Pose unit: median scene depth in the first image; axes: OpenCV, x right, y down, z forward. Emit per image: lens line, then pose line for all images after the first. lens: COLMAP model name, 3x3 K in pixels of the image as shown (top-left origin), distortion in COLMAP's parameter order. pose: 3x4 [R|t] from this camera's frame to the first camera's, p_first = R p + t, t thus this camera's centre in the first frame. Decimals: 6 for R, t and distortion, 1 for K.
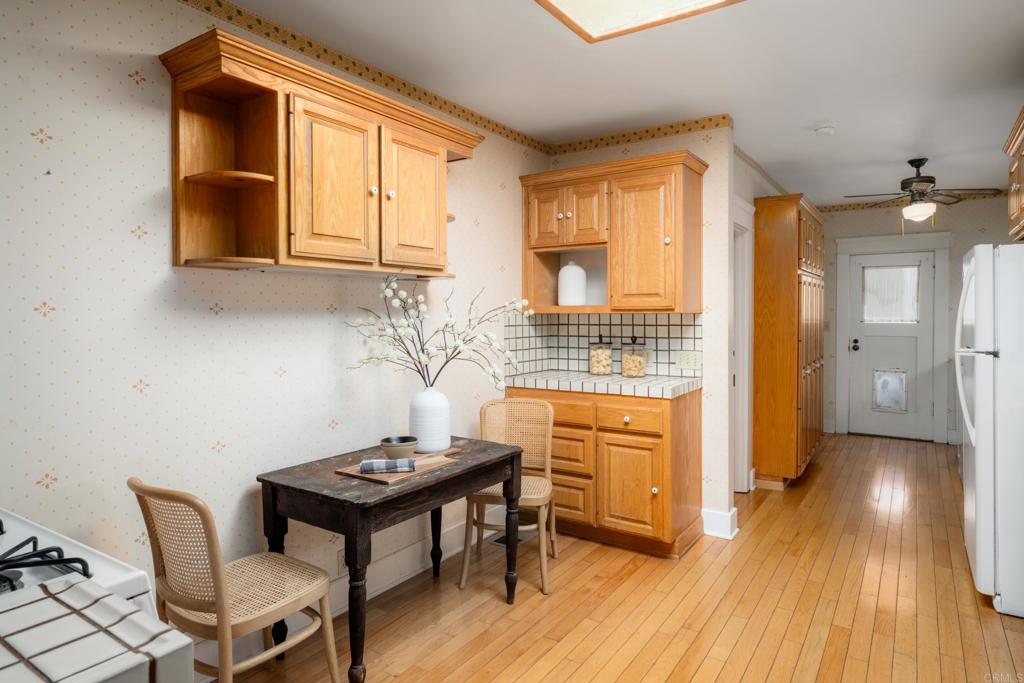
lens RADIAL K [[610.6, 0, 505.5], [0, 610.6, 323.2], [0, 0, 1]] dist [0.005122, 0.002503]
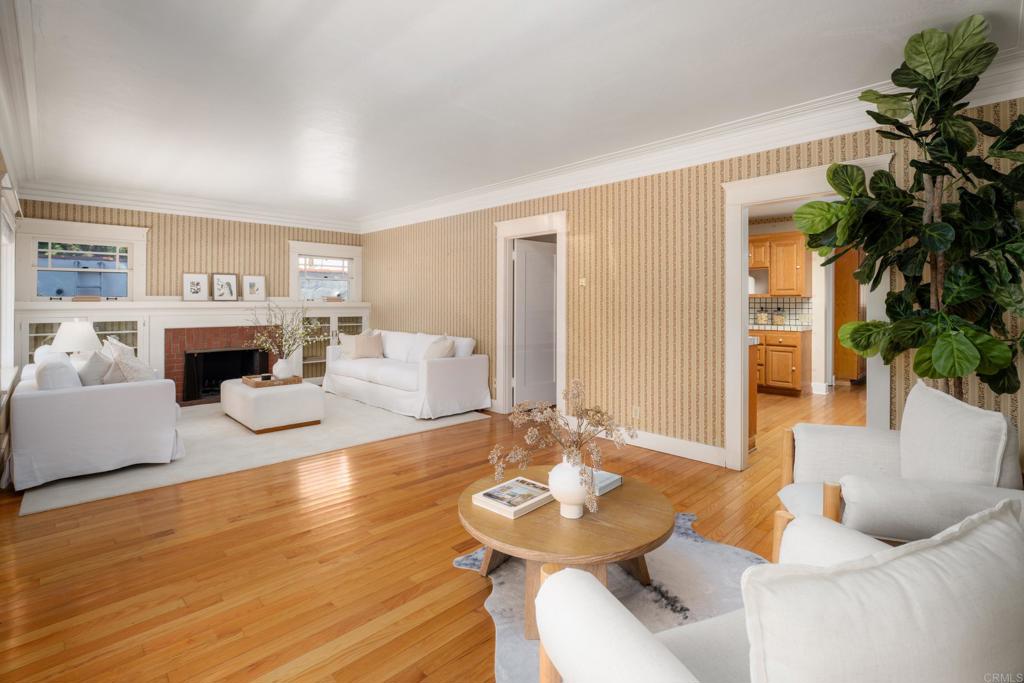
lens RADIAL K [[472.4, 0, 508.3], [0, 472.4, 301.8], [0, 0, 1]] dist [-0.018480, 0.001184]
pose [[0.980593, 0.007935, -0.195892, -0.465206], [-0.013682, 0.999514, -0.028000, 0.066447], [0.195574, 0.030137, 0.980226, -0.978662]]
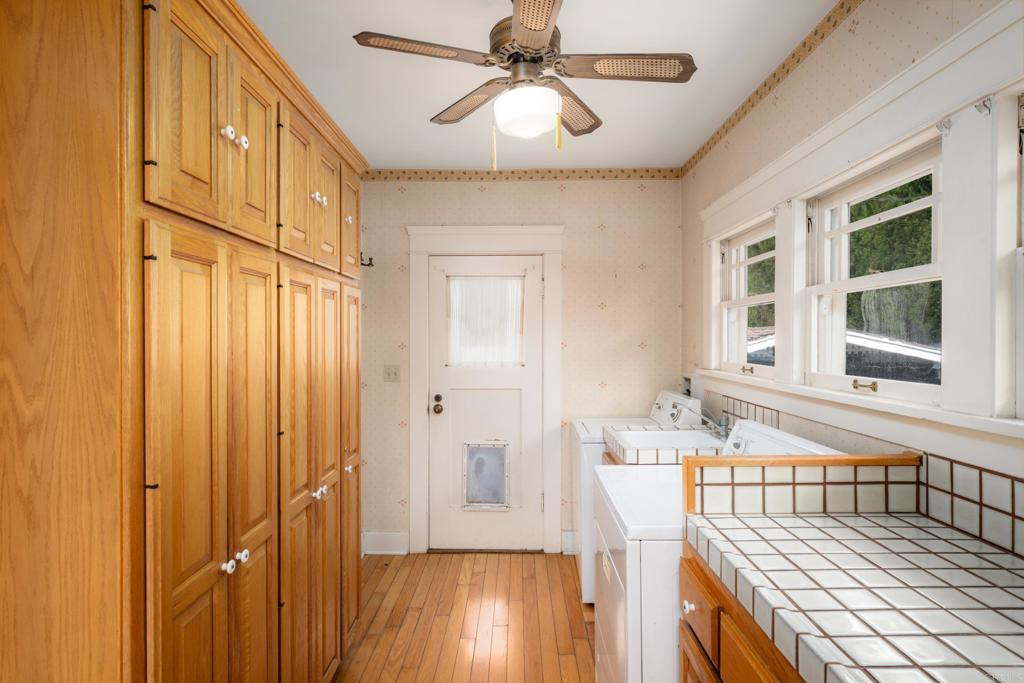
lens RADIAL K [[558.7, 0, 515.1], [0, 558.7, 339.5], [0, 0, 1]] dist [0.001802, 0.000211]
pose [[0.836857, 0.002218, 0.547417, 0.589595], [0.007274, 0.999858, -0.015170, -0.034040], [-0.547373, 0.016676, 0.836723, 0.875231]]
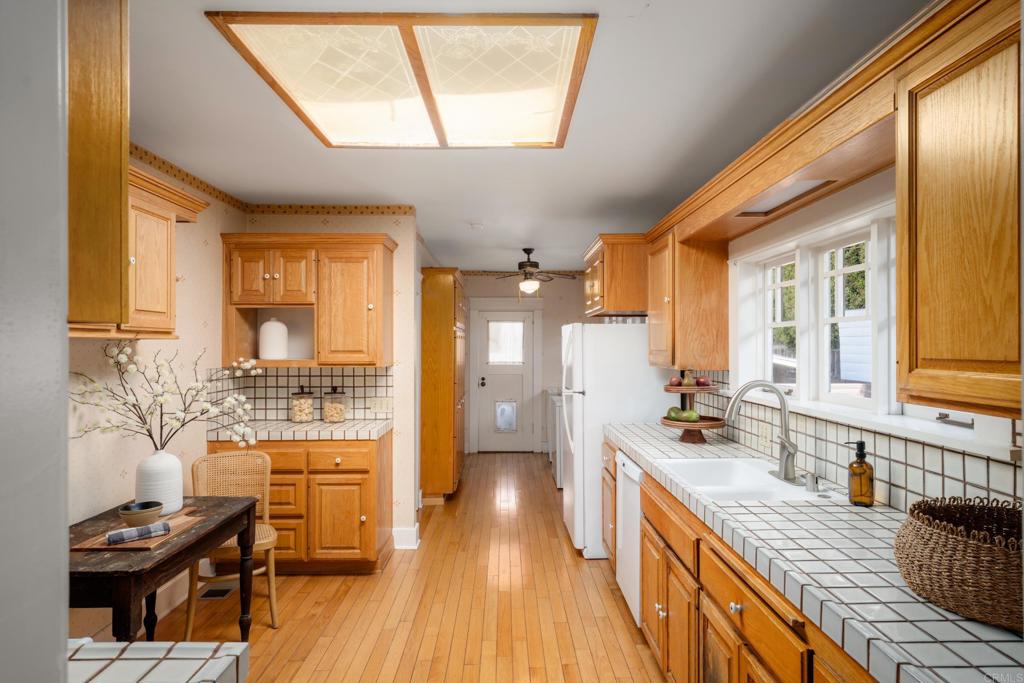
lens RADIAL K [[610.6, 0, 521.9], [0, 610.6, 344.4], [0, 0, 1]] dist [0.005122, 0.002503]
pose [[0.811049, 0.003355, 0.584969, -0.179829], [0.007022, 0.999856, -0.015472, -0.038283], [-0.584936, 0.016656, 0.810908, -0.129241]]
